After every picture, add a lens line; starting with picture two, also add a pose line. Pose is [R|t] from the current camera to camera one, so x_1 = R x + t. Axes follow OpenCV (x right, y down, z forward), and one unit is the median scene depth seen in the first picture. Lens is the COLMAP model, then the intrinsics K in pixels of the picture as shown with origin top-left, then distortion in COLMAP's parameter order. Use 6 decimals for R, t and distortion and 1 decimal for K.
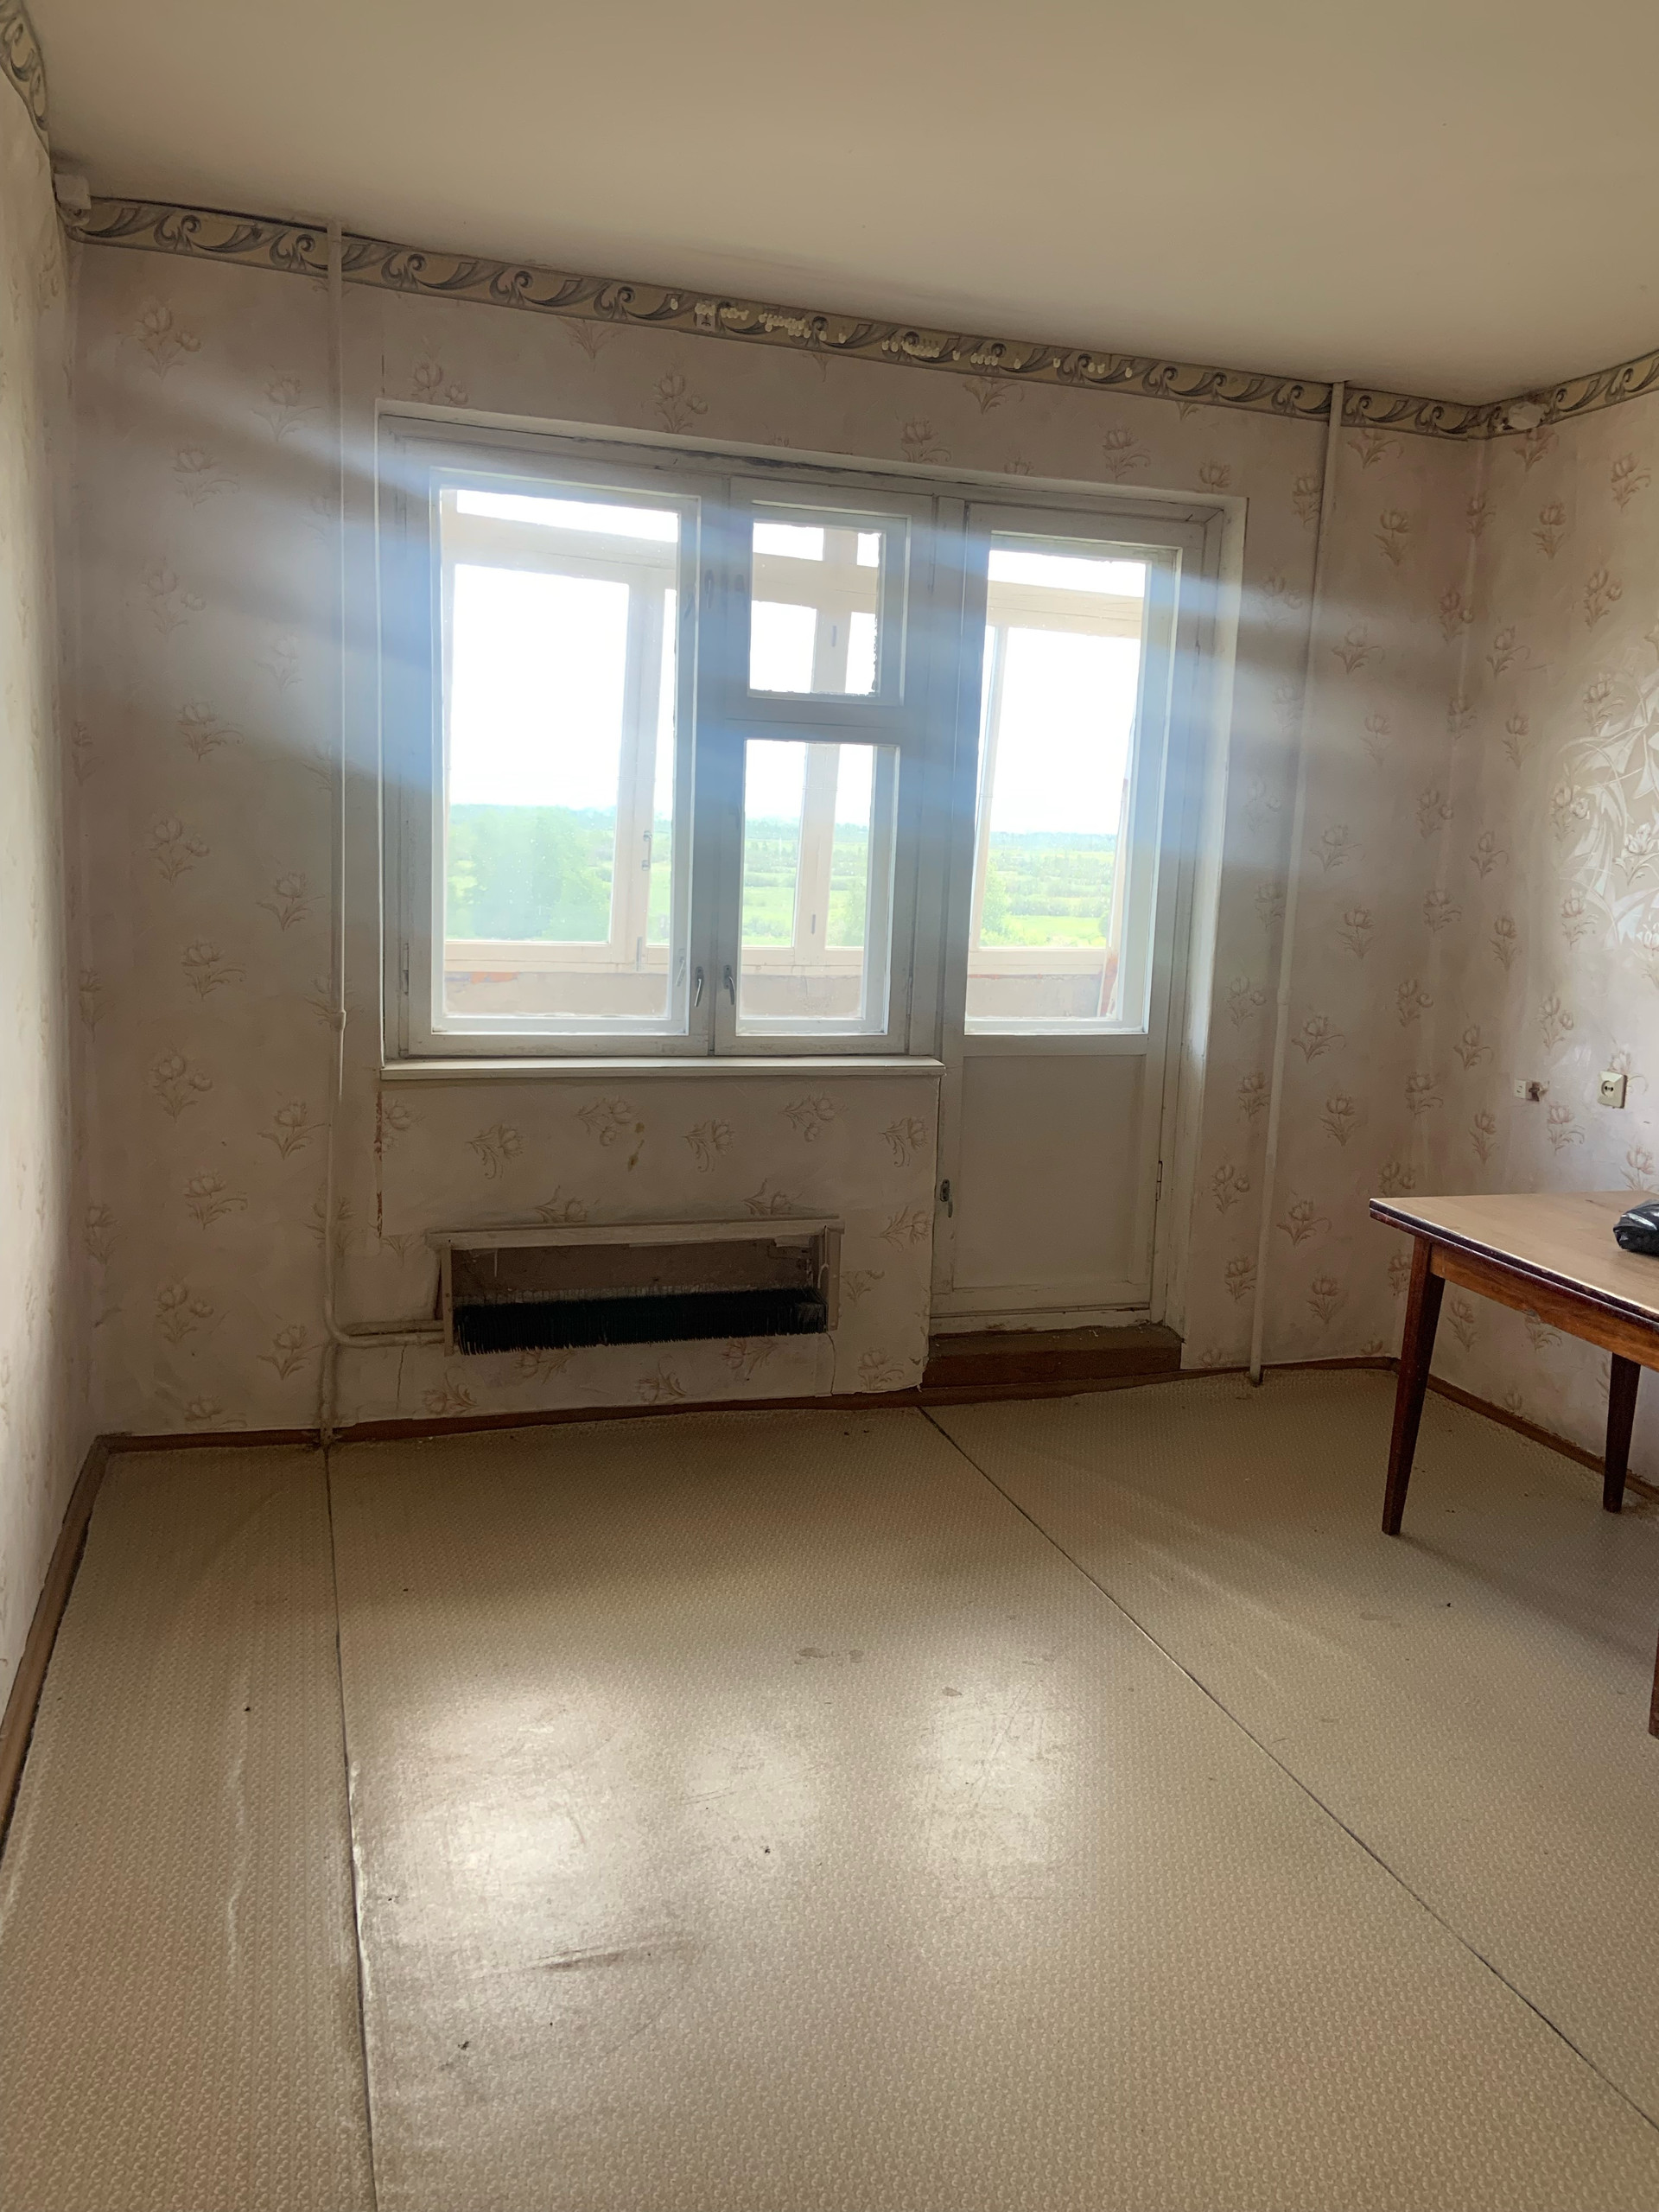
lens RADIAL K [[1697.0, 0, 870.7], [0, 1697.0, 1097.4], [0, 0, 1]] dist [0.125080, -0.148357]
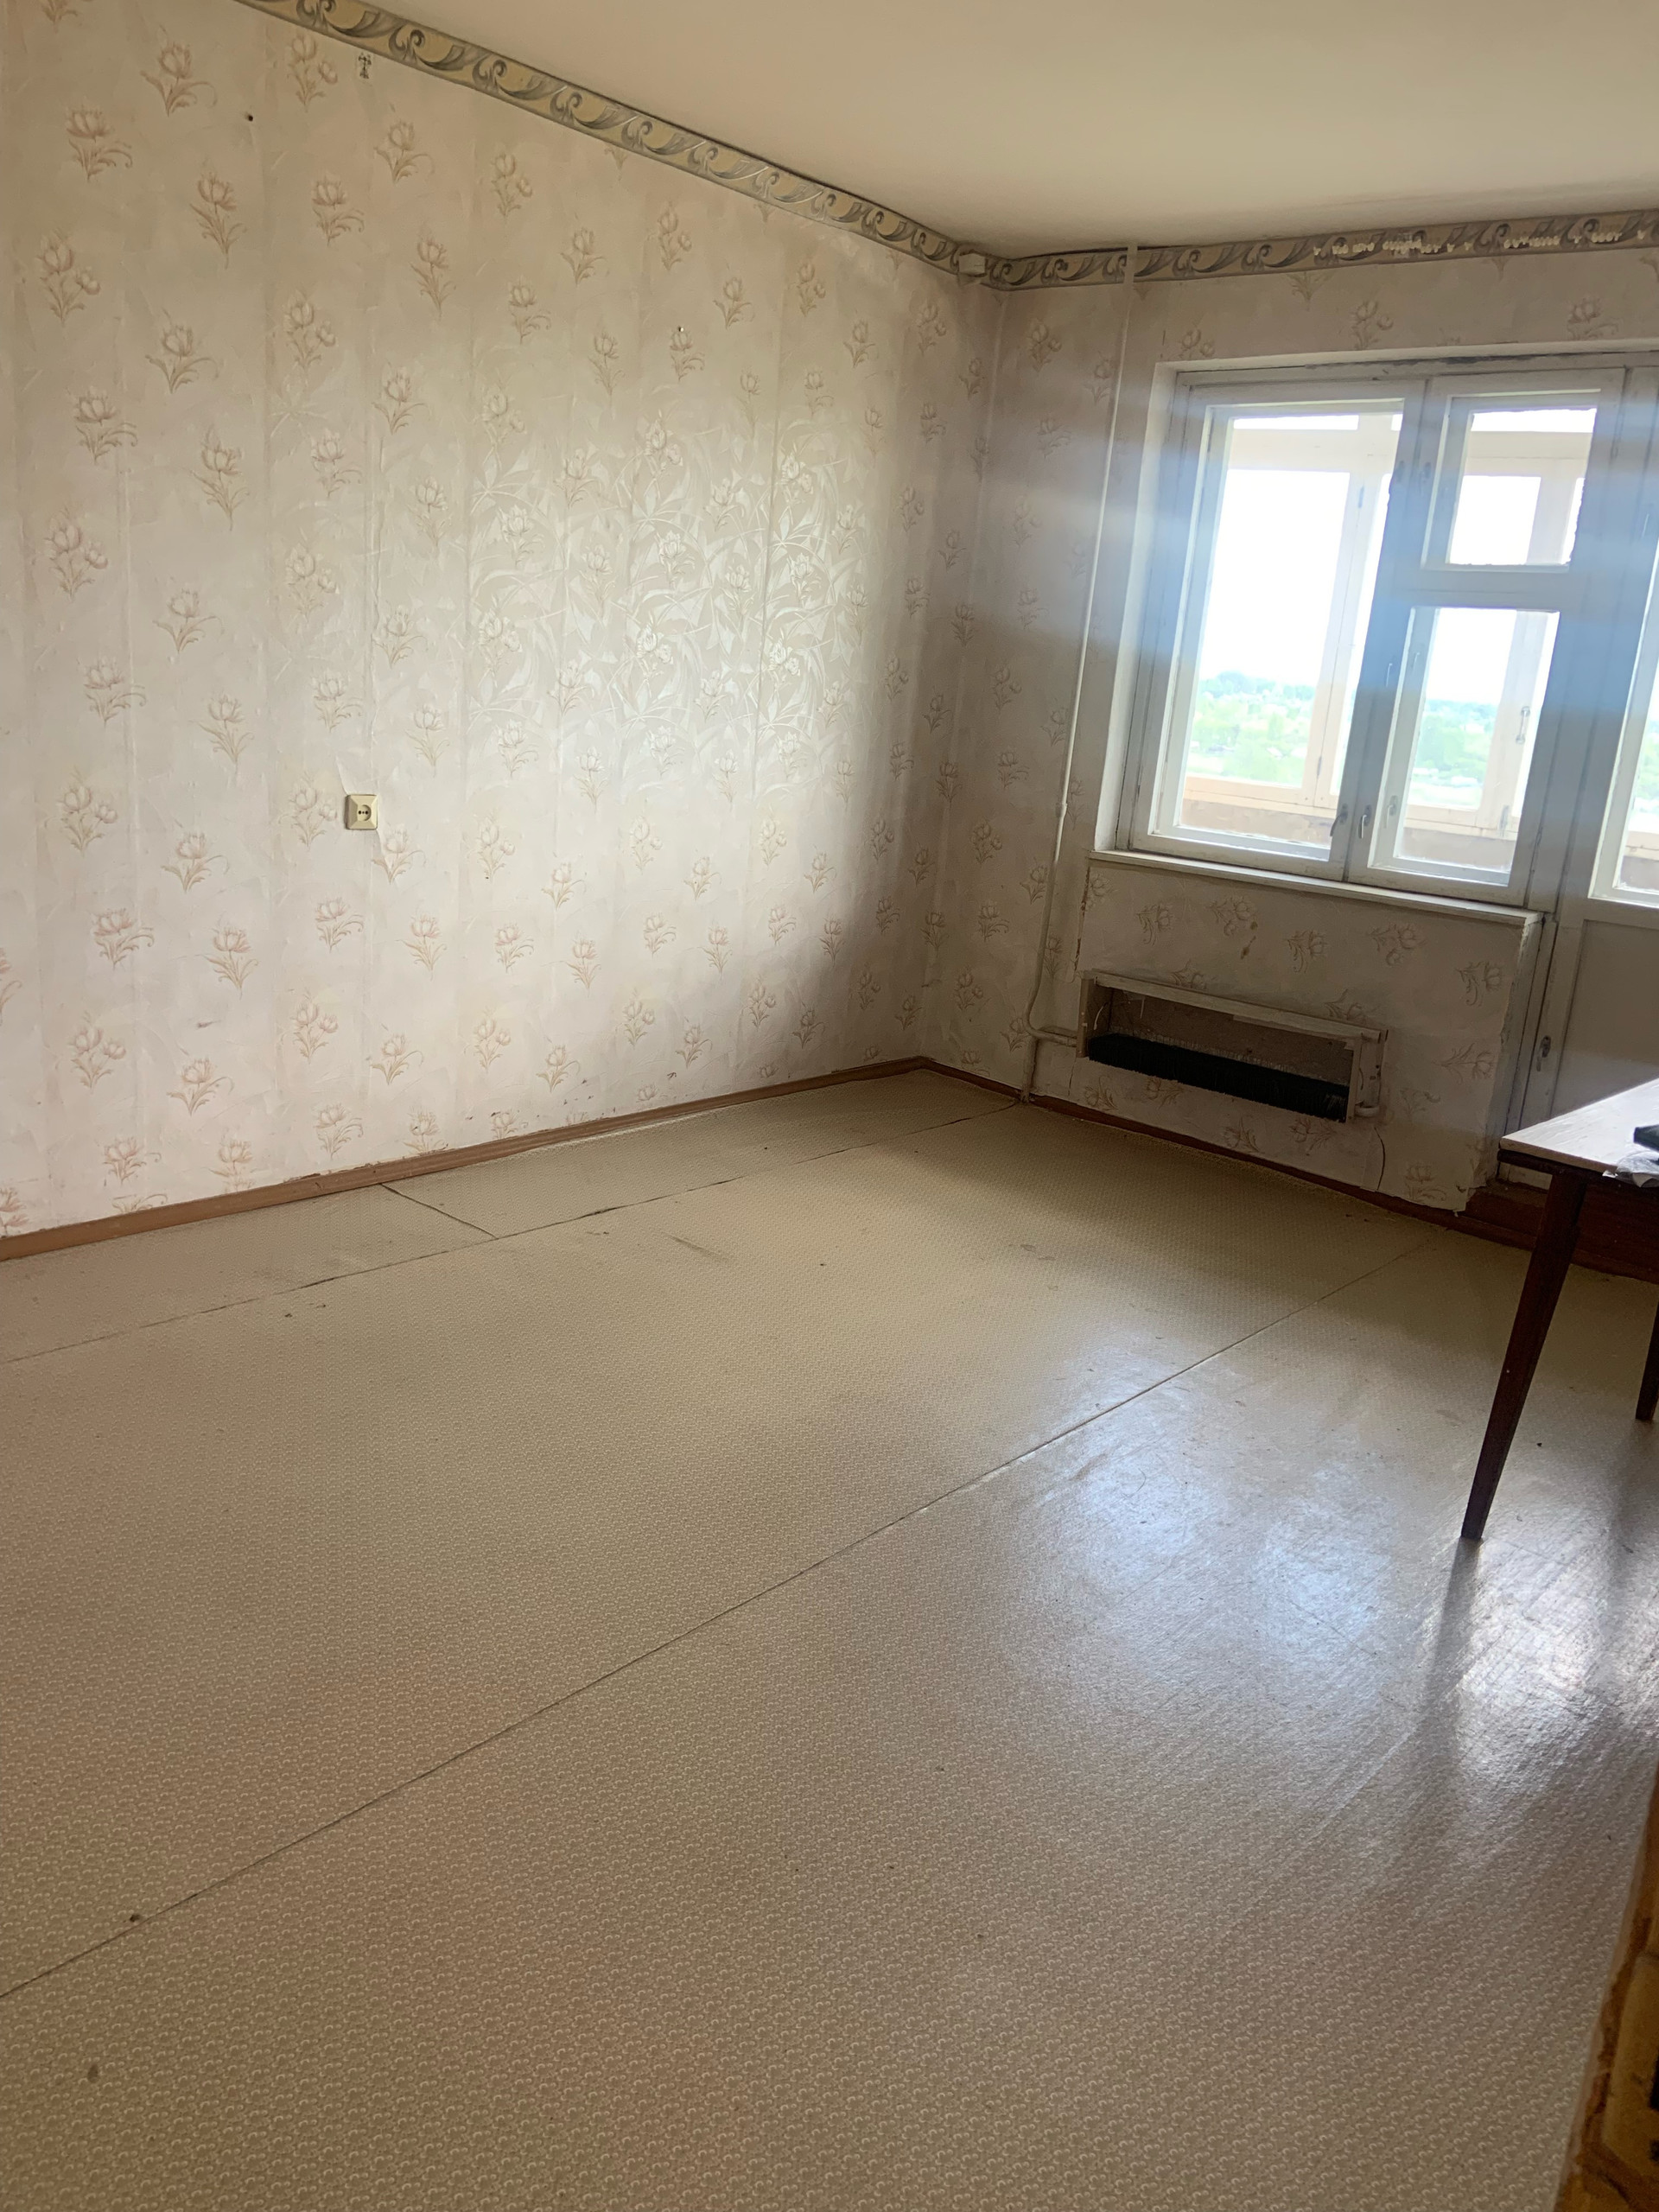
lens RADIAL K [[1697.0, 0, 870.7], [0, 1697.0, 1097.4], [0, 0, 1]] dist [0.125080, -0.148357]
pose [[0.519804, 0.217202, -0.826212, 0.788853], [-0.195544, 0.971713, 0.132427, 0.029339], [0.831604, 0.092724, 0.547573, 0.089604]]
